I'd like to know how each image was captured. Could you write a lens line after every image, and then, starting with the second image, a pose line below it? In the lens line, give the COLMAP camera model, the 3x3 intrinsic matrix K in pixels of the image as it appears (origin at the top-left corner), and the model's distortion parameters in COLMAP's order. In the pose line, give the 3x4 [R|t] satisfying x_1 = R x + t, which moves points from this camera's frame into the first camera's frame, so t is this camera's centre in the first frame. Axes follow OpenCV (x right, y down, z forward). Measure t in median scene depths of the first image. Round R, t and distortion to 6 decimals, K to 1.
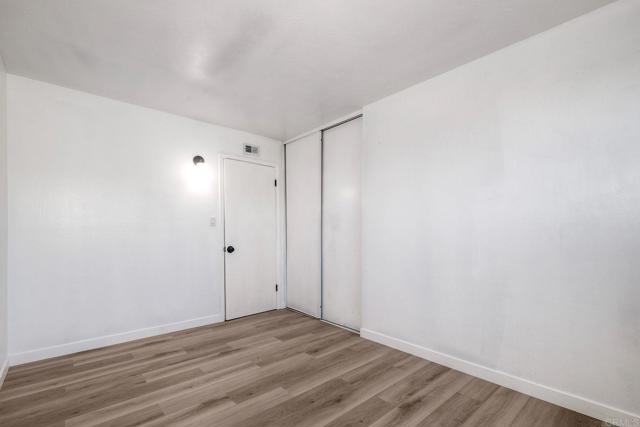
lens RADIAL K [[286.8, 0, 320.0], [0, 286.8, 213.5], [0, 0, 1]] dist [0.001769, -0.000346]
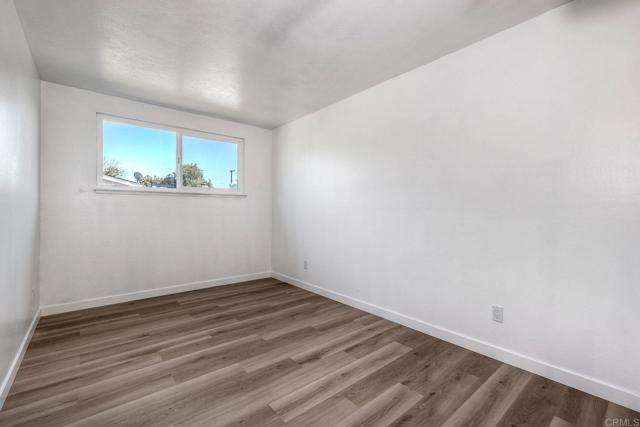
lens RADIAL K [[280.9, 0, 321.2], [0, 280.9, 210.1], [0, 0, 1]] dist [0.002634, 0.000117]
pose [[-0.999827, -0.002897, 0.018359, -0.408327], [-0.004203, 0.997430, -0.071522, 0.137554], [-0.018105, -0.071587, -0.997270, 2.032026]]
